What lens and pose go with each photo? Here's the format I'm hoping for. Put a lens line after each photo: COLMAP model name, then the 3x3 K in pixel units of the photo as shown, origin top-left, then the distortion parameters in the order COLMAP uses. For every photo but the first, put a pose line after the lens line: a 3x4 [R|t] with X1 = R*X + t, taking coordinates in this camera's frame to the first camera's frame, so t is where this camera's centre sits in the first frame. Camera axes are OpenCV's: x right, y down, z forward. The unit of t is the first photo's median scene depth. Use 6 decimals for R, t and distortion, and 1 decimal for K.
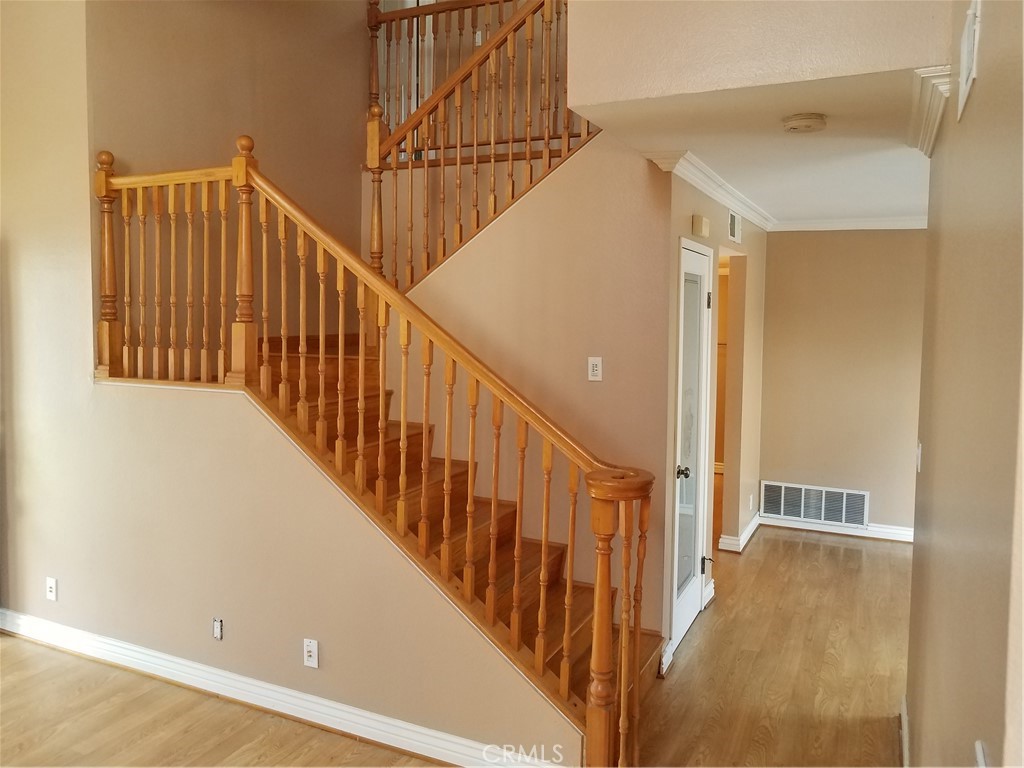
lens RADIAL K [[778.4, 0, 509.5], [0, 778.4, 363.6], [0, 0, 1]] dist [0.014272, 0.003154]
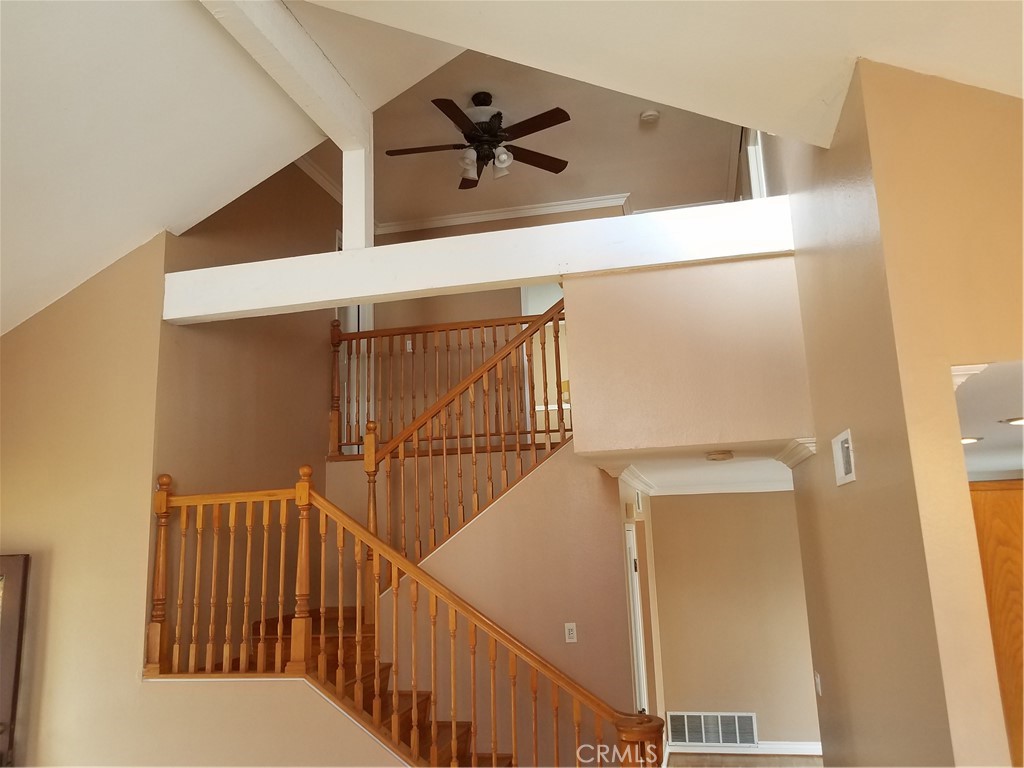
lens RADIAL K [[804.3, 0, 512.0], [0, 804.3, 384.0], [0, 0, 1]] dist [0.000001, 0.001033]
pose [[0.970919, -0.004332, 0.239369, -0.297392], [0.064477, 0.967625, -0.244017, -0.072030], [-0.230562, 0.252355, 0.939765, -0.305690]]
